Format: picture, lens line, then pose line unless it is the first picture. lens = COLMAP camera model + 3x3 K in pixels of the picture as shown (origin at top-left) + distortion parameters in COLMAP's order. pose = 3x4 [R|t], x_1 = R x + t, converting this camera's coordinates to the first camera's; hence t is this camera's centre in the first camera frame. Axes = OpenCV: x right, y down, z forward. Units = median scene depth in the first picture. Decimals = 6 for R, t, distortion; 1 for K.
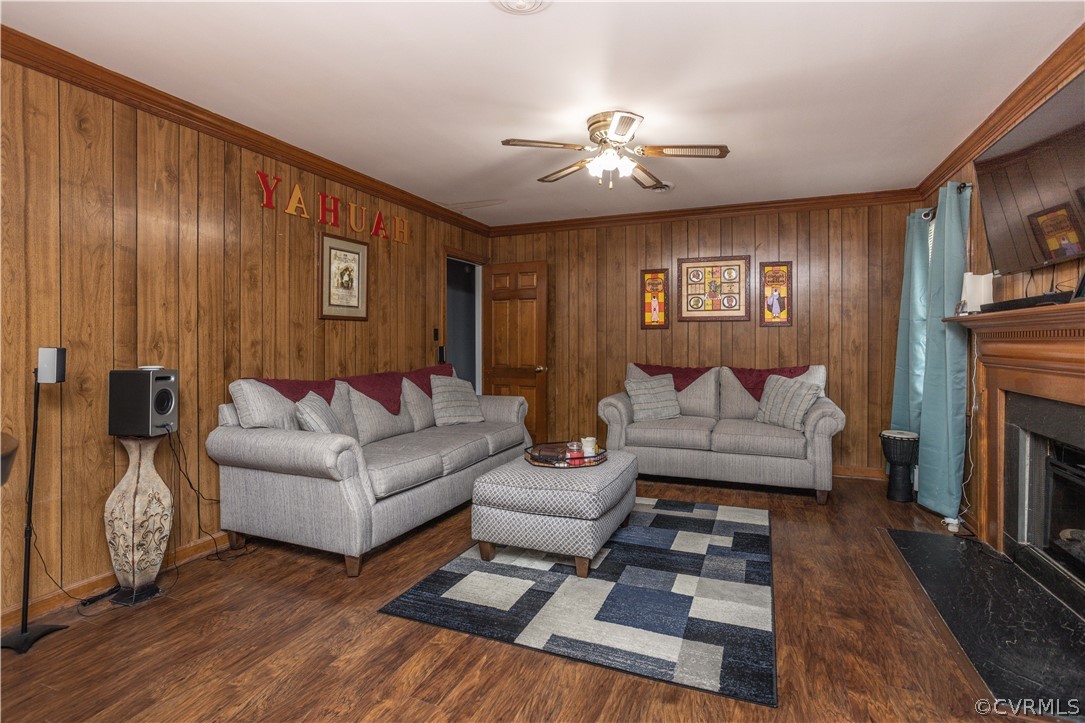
lens RADIAL K [[527.3, 0, 544.2], [0, 527.3, 347.2], [0, 0, 1]] dist [-0.055355, 0.034843]
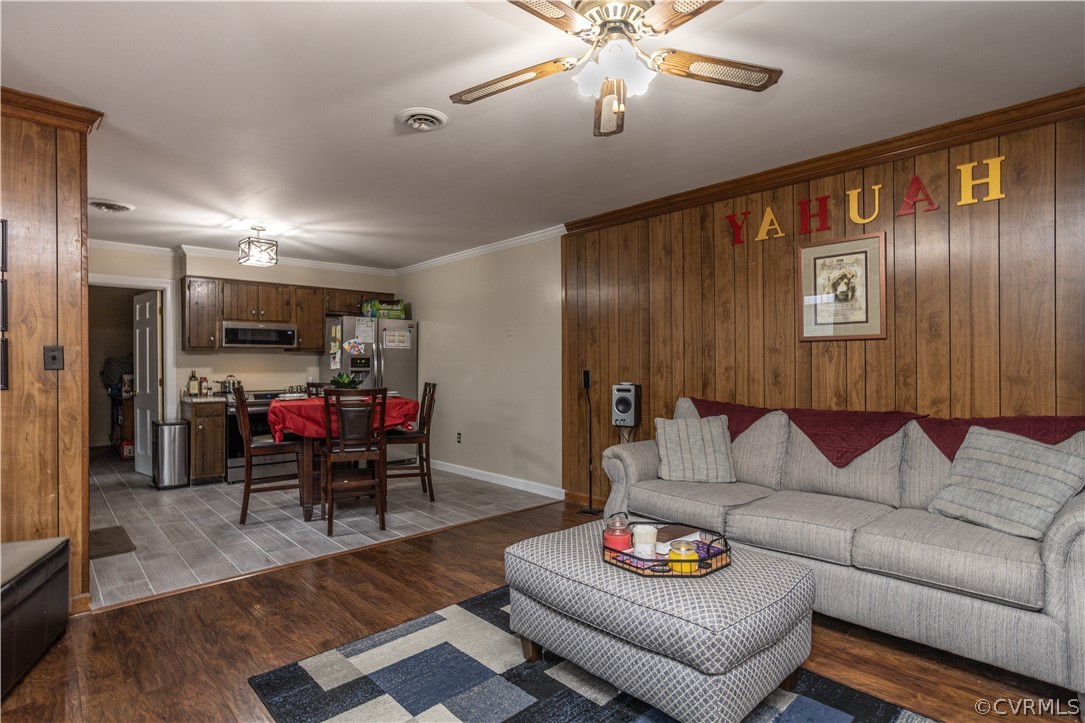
lens RADIAL K [[543.6, 0, 541.2], [0, 543.6, 367.6], [0, 0, 1]] dist [-0.059671, 0.035189]
pose [[-0.406586, 0.004240, -0.913603, 0.664075], [-0.007618, 0.999939, 0.008031, -0.015857], [0.913581, 0.010225, -0.406529, 1.083273]]
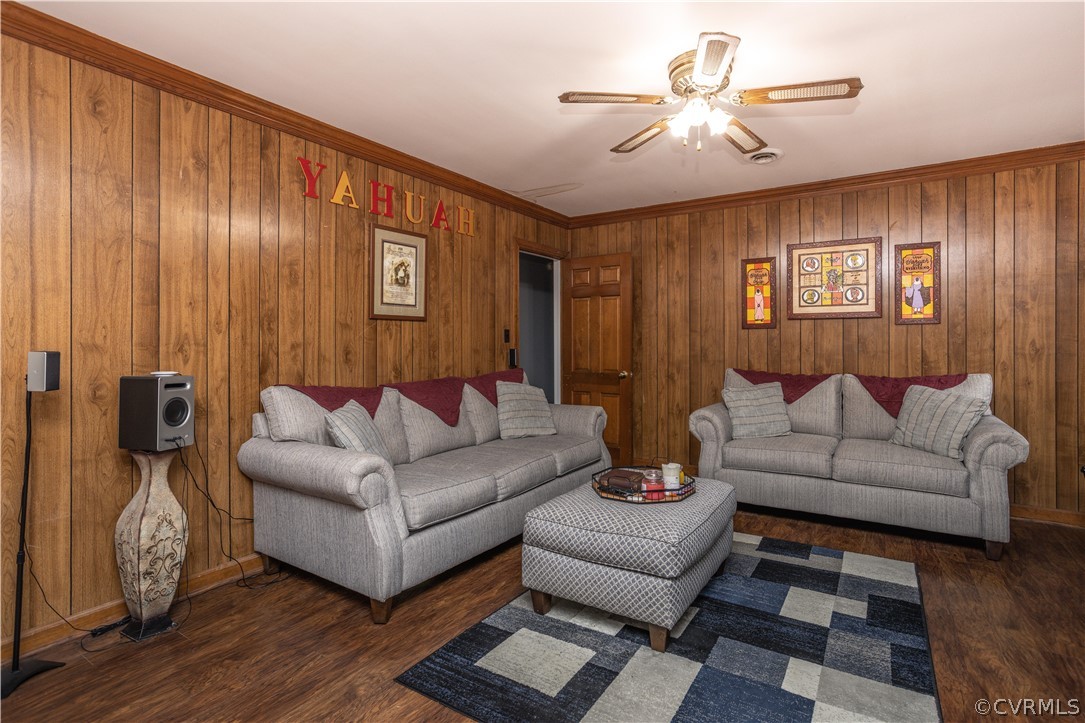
lens RADIAL K [[528.8, 0, 548.4], [0, 528.8, 345.4], [0, 0, 1]] dist [-0.052245, 0.033500]
pose [[0.984465, -0.000929, -0.175580, 0.039120], [-0.000260, 0.999977, -0.006750, -0.002386], [0.175582, 0.006691, 0.984442, 0.173169]]
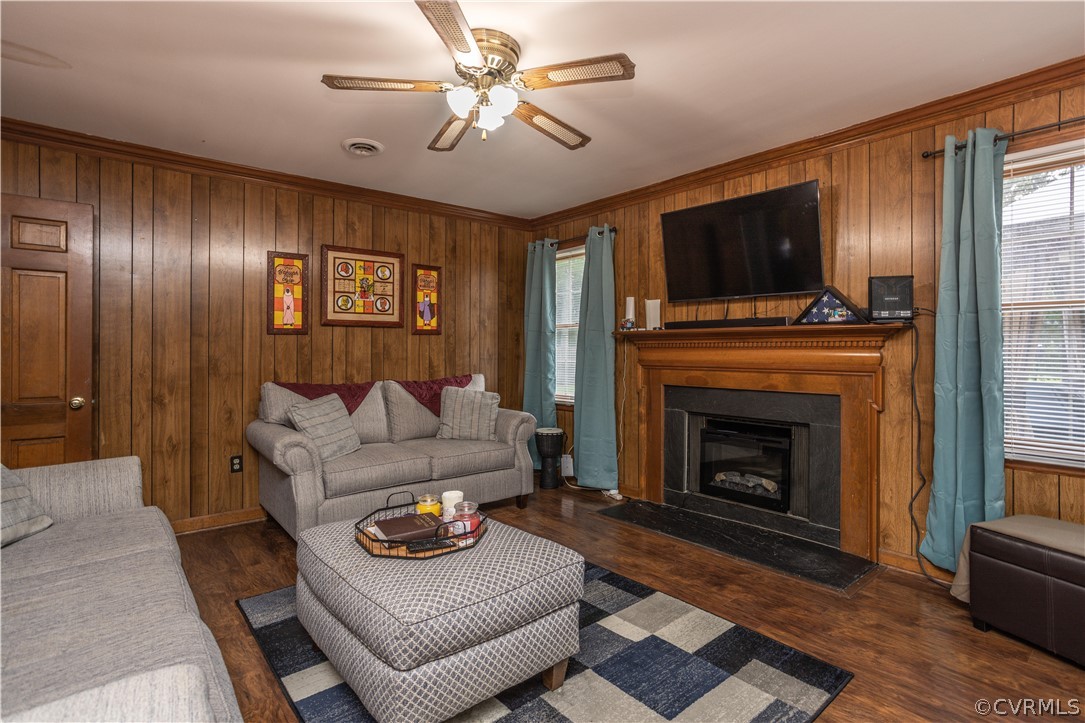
lens RADIAL K [[534.2, 0, 547.8], [0, 534.2, 347.9], [0, 0, 1]] dist [-0.053229, 0.035468]
pose [[0.455764, 0.002333, 0.890098, -0.450974], [0.013262, 0.999868, -0.009412, -0.005779], [-0.890002, 0.016094, 0.455673, 0.551929]]
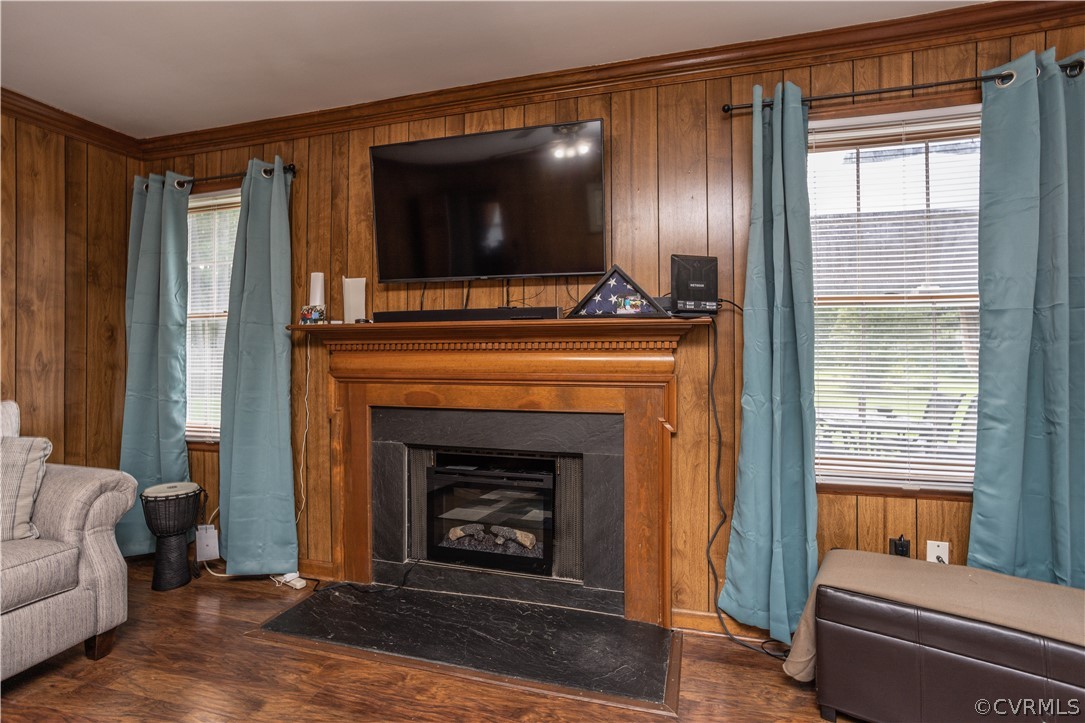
lens RADIAL K [[527.3, 0, 544.2], [0, 527.3, 347.2], [0, 0, 1]] dist [-0.055355, 0.034843]
pose [[-0.111224, 0.008038, 0.993763, -0.064034], [0.017878, 0.999822, -0.006087, -0.009782], [-0.993635, 0.017089, -0.111348, 0.700025]]
